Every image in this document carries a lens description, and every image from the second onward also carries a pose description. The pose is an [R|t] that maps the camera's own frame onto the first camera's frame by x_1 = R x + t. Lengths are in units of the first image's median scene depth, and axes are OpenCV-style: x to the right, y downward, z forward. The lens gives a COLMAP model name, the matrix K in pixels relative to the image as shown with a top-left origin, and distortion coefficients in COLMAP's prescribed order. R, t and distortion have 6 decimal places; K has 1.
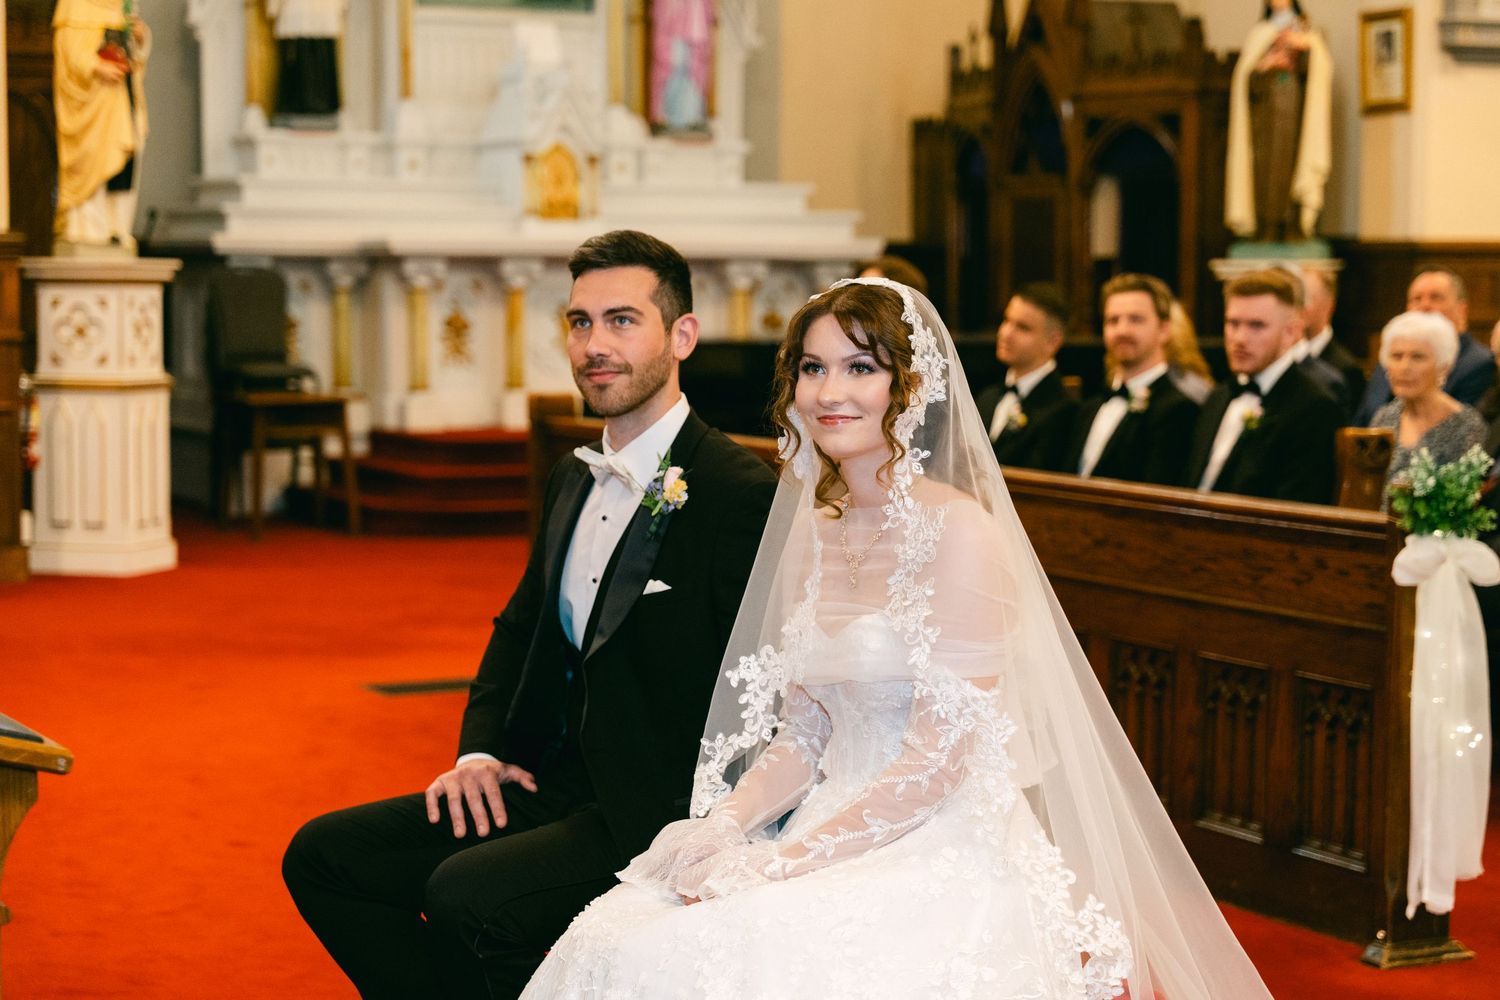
lens RADIAL K [[3111.1, 0, 782.2], [0, 3111.1, 490.0], [0, 0, 1]] dist [0.059351, 0.000000]
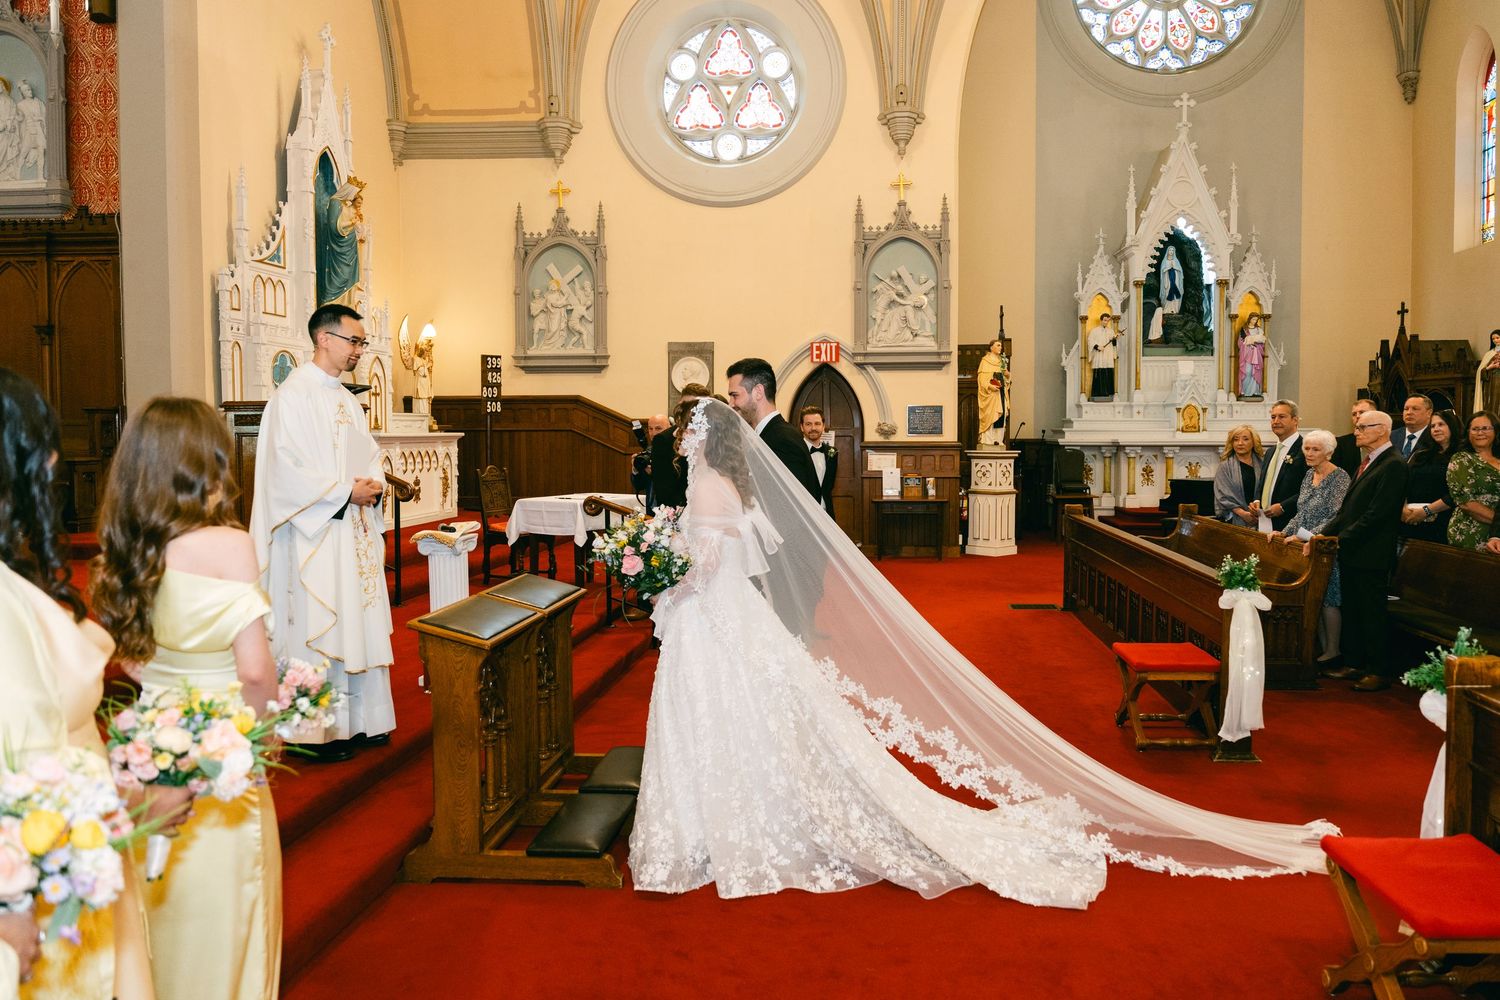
lens RADIAL K [[1054.4, 0, 793.5], [0, 1054.4, 481.1], [0, 0, 1]] dist [-0.032633, 0.007536]
pose [[0.848027, 0.018347, -0.529636, 0.127408], [-0.033254, 0.999273, -0.018628, -0.015931], [0.528909, 0.033410, 0.848021, 0.040339]]
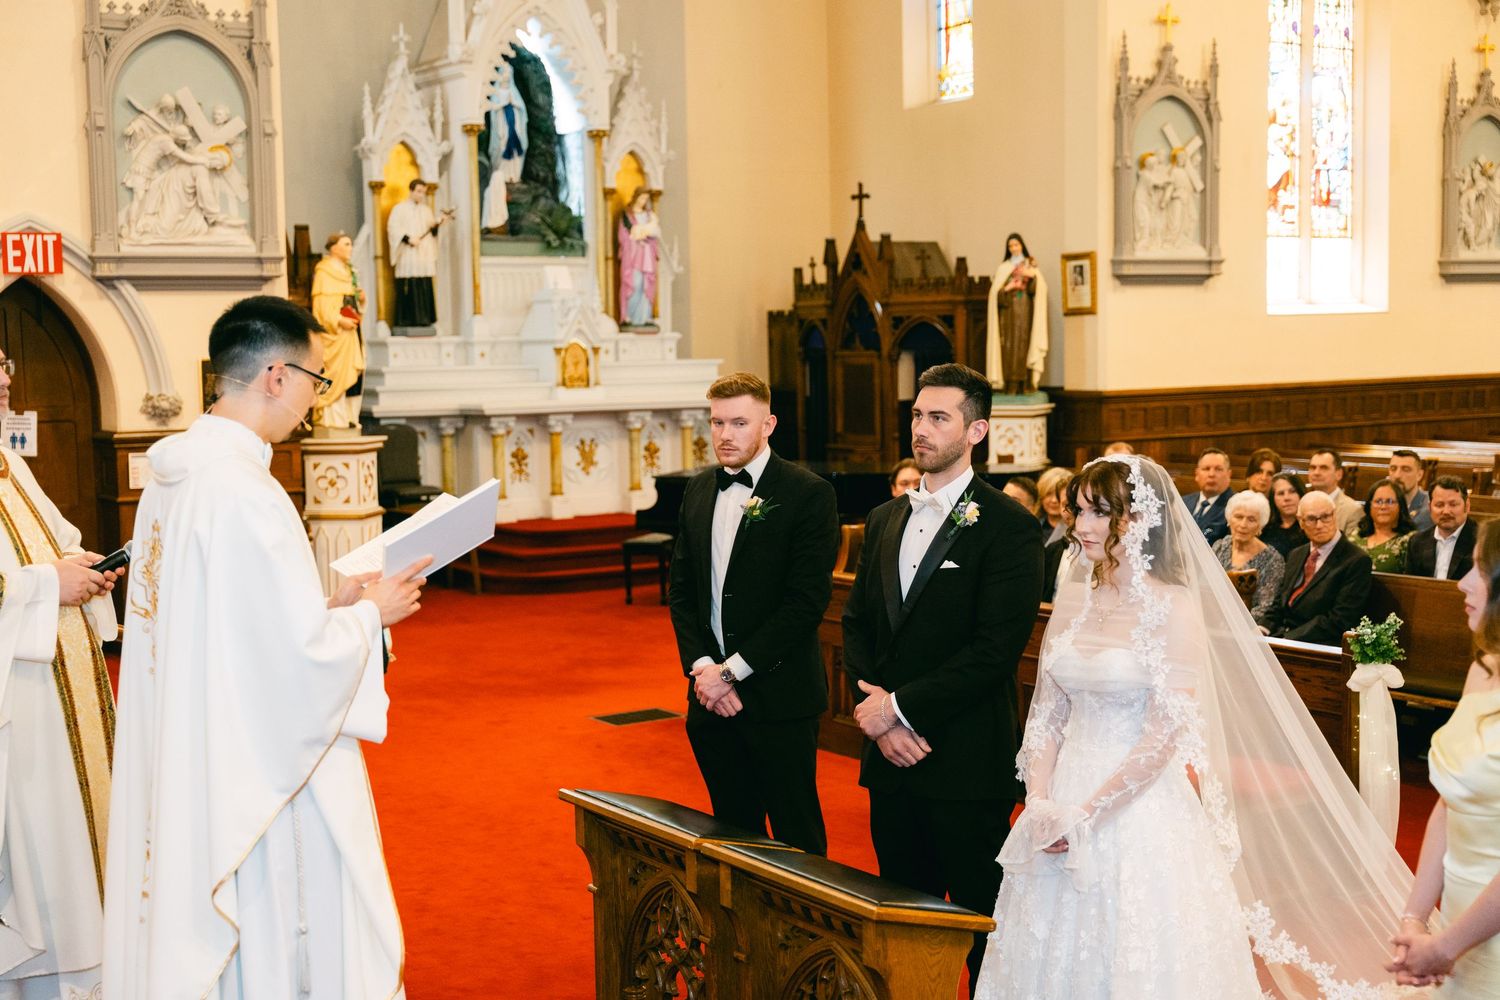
lens RADIAL K [[1986.4, 0, 747.8], [0, 1986.4, 505.8], [0, 0, 1]] dist [0.005542, 0.000000]
pose [[0.994179, -0.030073, 0.103460, -0.097096], [0.029048, 0.999513, 0.011396, -0.036601], [-0.103752, -0.008324, 0.994568, -0.038012]]
